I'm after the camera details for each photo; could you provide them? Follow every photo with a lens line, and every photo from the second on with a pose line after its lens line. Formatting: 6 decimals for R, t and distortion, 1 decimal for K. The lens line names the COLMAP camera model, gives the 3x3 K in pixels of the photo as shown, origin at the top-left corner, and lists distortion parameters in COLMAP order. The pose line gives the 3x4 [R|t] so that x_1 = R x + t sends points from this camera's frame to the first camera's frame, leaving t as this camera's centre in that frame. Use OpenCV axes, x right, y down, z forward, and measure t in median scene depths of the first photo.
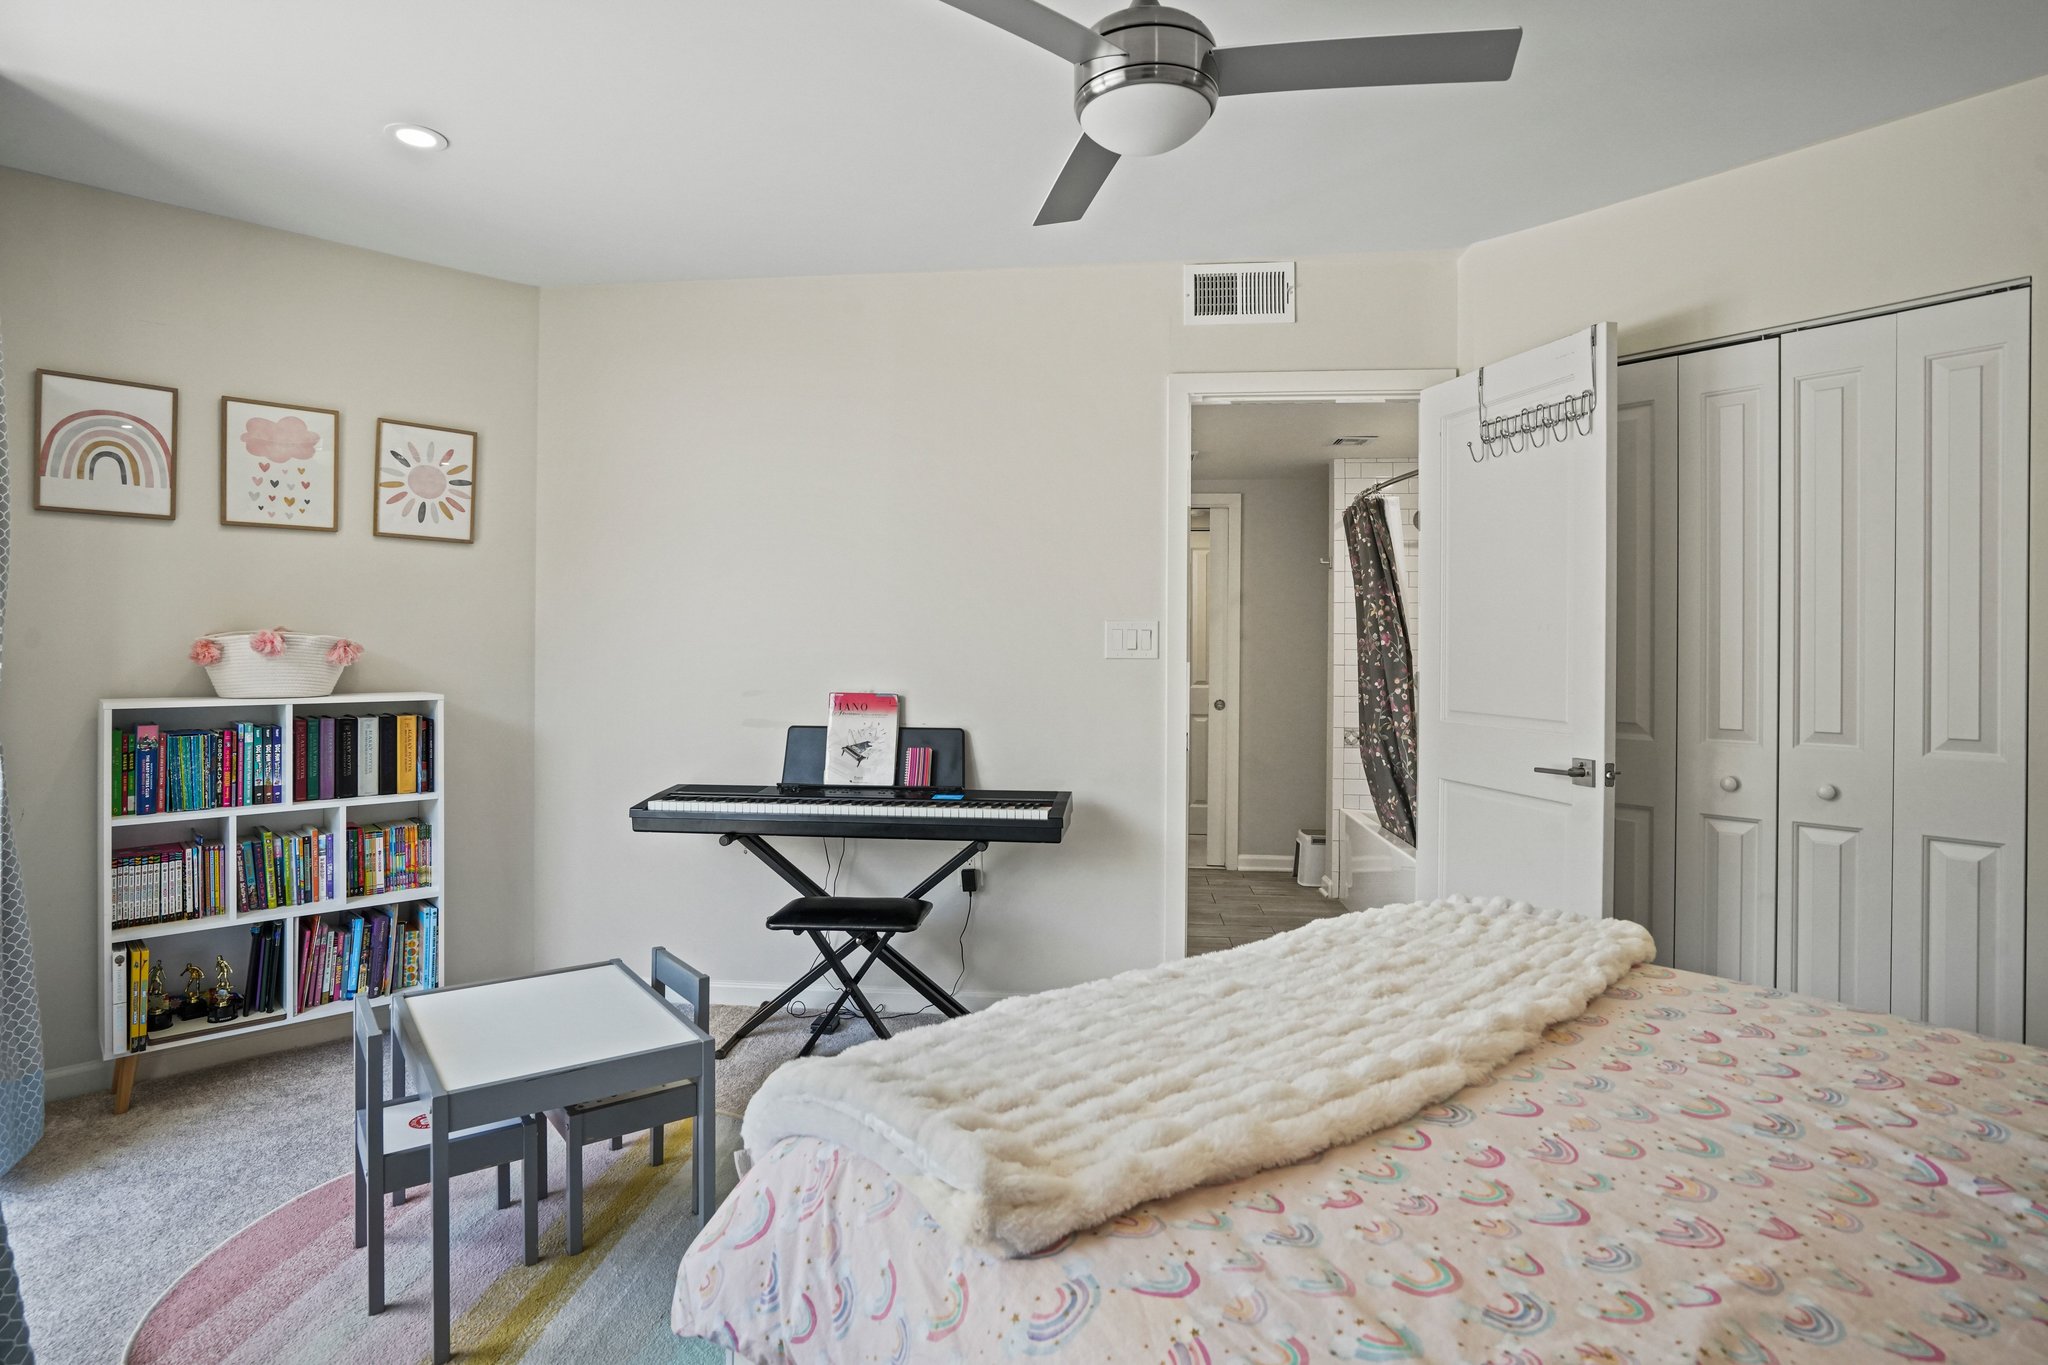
lens RADIAL K [[1035.8, 0, 1029.2], [0, 1035.8, 668.3], [0, 0, 1]] dist [-0.025559, -0.000134]
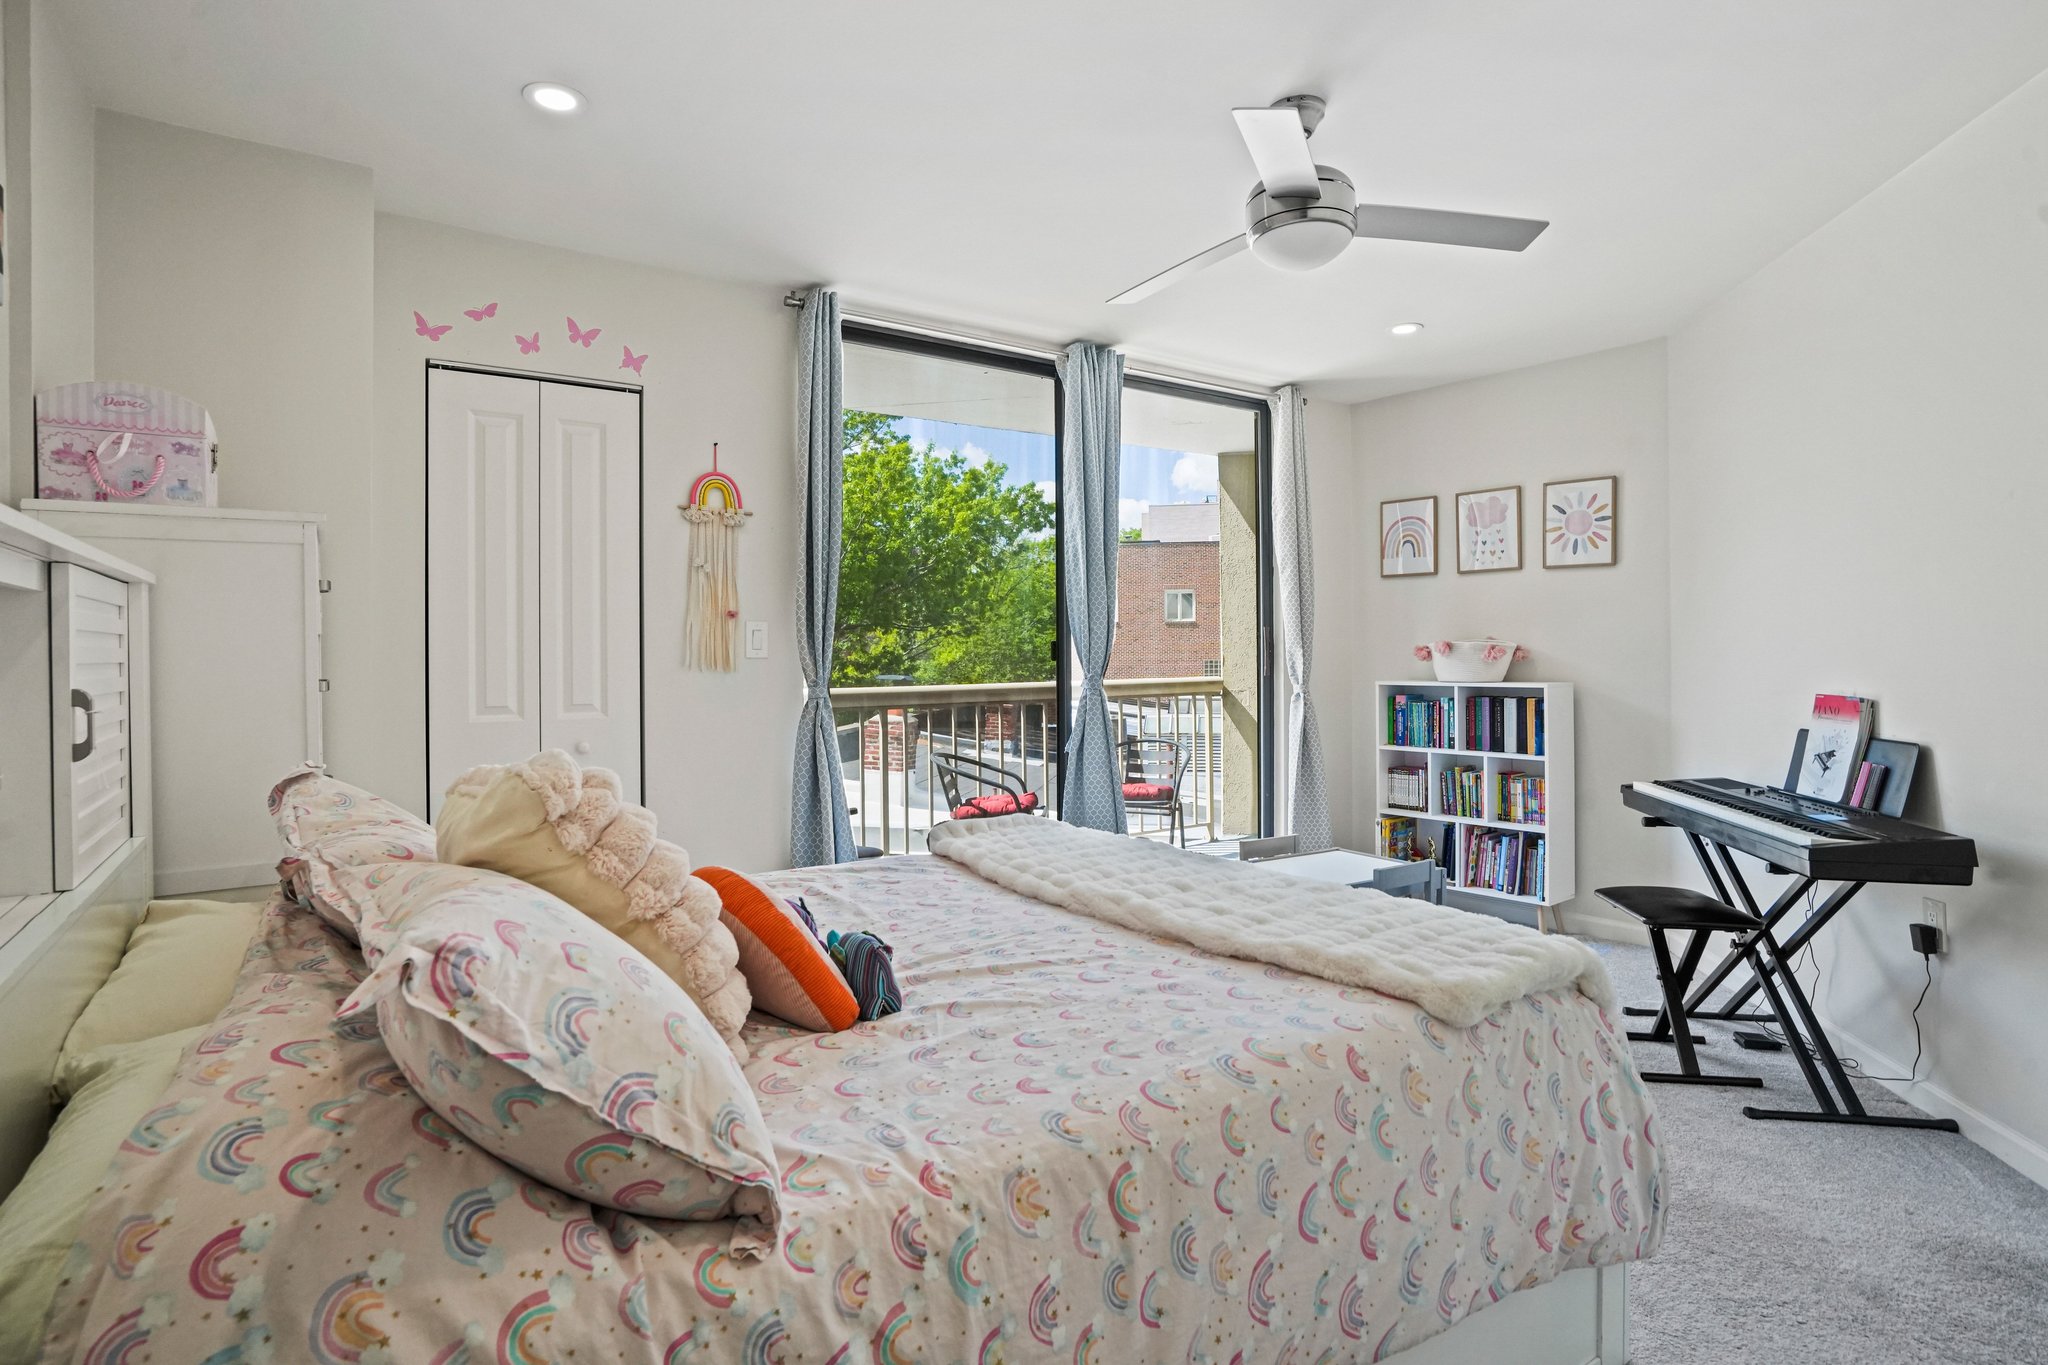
lens RADIAL K [[1035.8, 0, 1028.0], [0, 1035.8, 670.0], [0, 0, 1]] dist [-0.025559, -0.000134]
pose [[-0.061387, 0.008930, -0.998074, 0.872694], [-0.010146, 0.999903, 0.009570, 0.001532], [0.998062, 0.010714, -0.061290, 0.428425]]
